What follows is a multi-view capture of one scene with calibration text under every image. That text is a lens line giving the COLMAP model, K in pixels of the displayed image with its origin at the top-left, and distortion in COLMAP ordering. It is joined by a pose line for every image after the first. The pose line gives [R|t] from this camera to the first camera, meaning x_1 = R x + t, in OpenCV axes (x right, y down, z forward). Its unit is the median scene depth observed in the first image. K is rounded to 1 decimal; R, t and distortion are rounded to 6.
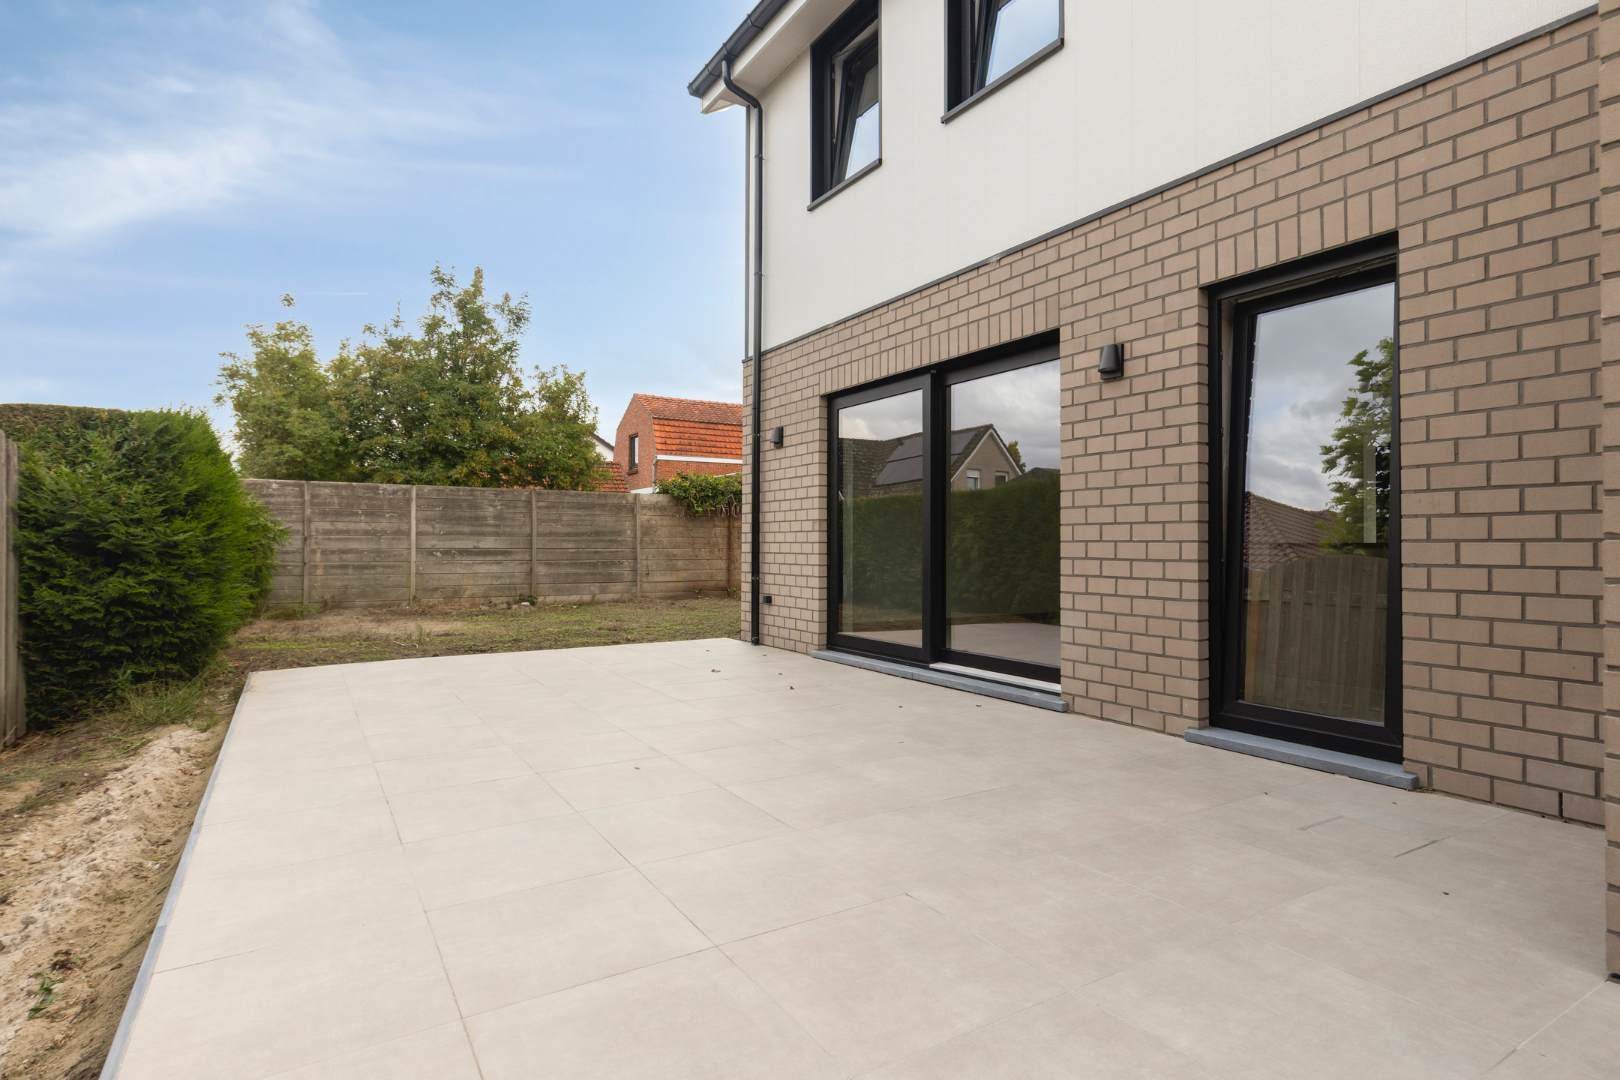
lens RADIAL K [[813.6, 0, 823.5], [0, 813.6, 535.8], [0, 0, 1]] dist [0.002921, 0.002089]
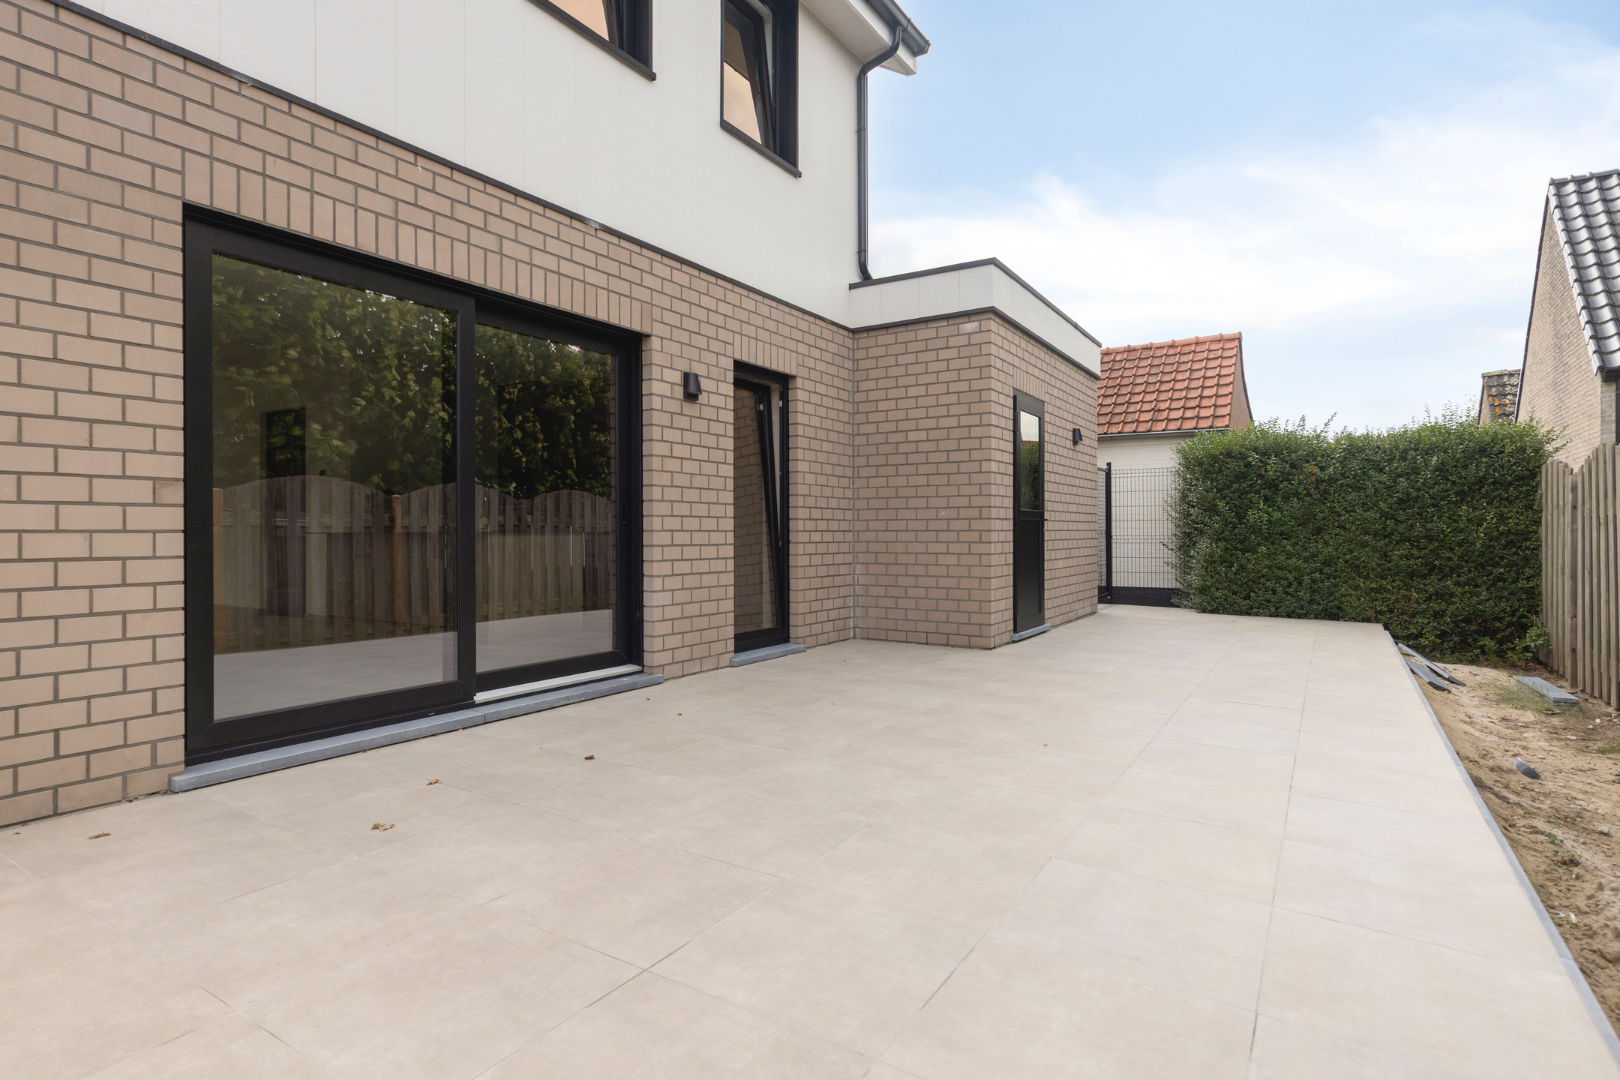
lens RADIAL K [[813.6, 0, 816.9], [0, 813.6, 535.4], [0, 0, 1]] dist [0.002921, 0.002089]
pose [[-0.418724, -0.003443, 0.908107, -0.795625], [-0.007737, 0.999970, 0.000224, 0.011178], [-0.908081, -0.006932, -0.418738, 1.247959]]
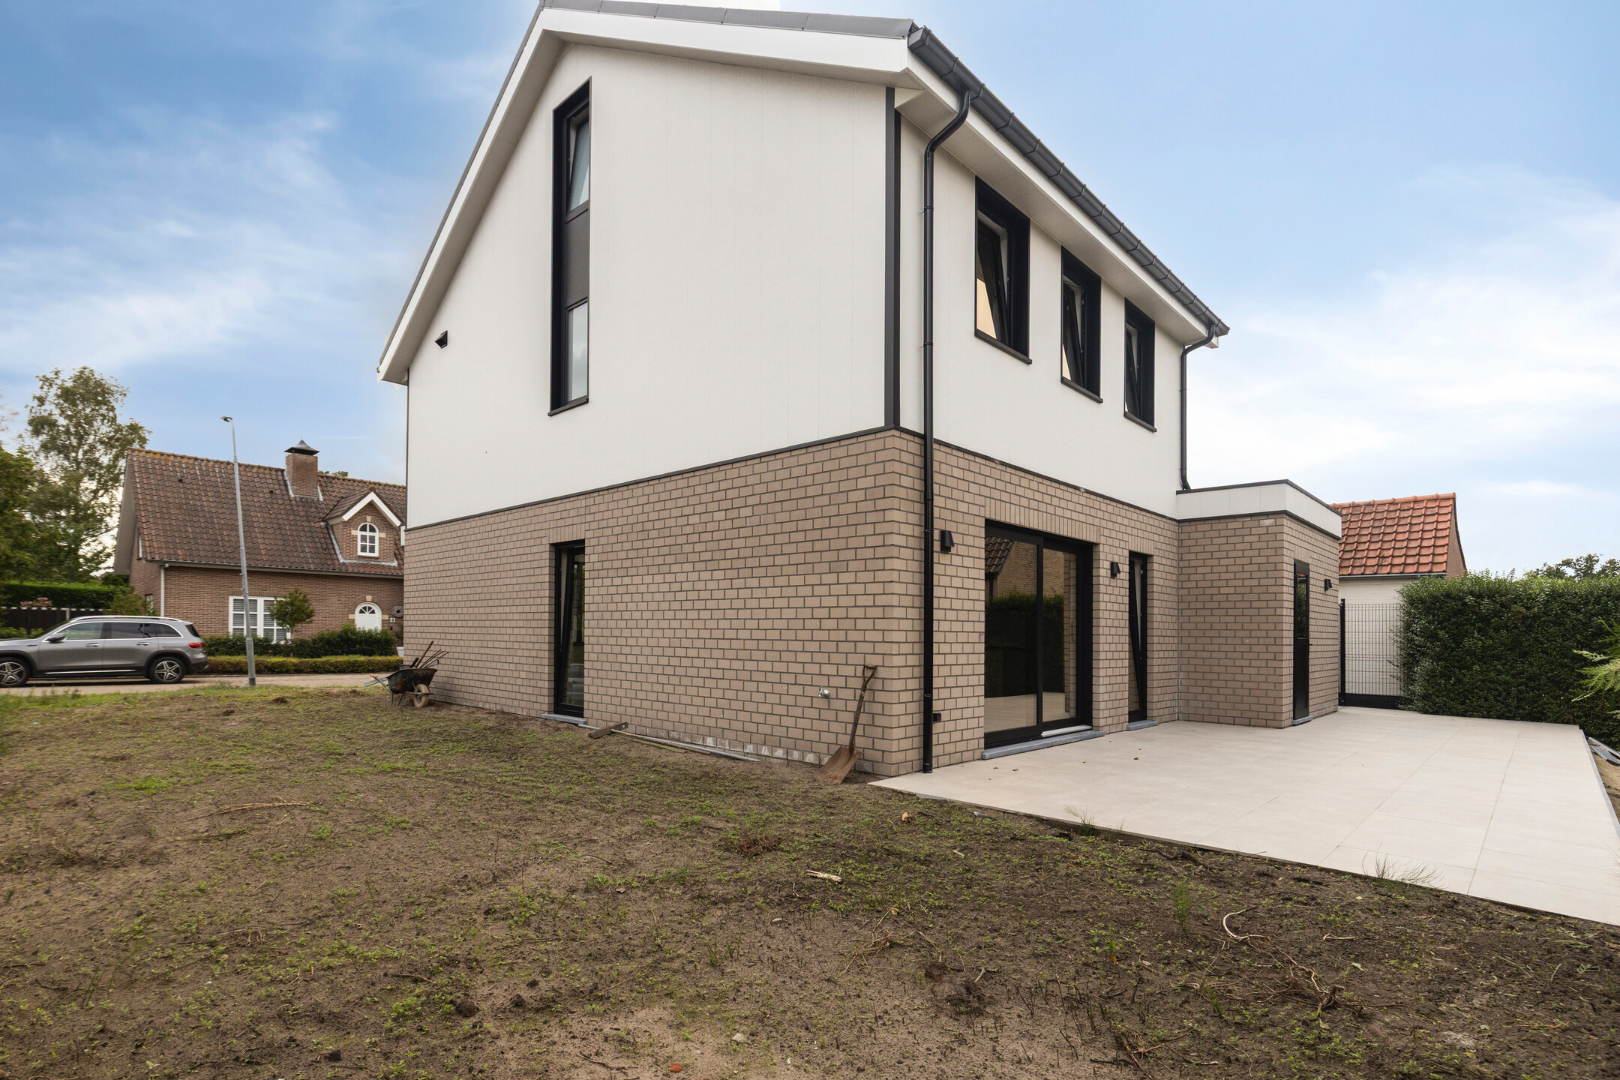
lens RADIAL K [[808.6, 0, 793.6], [0, 808.6, 629.5], [0, 0, 1]] dist [-0.000174, 0.000004]
pose [[-0.241709, 0.002889, 0.970344, -1.416691], [-0.022538, 0.999709, -0.008590, -0.012038], [-0.970087, -0.023946, -0.241574, 2.155015]]
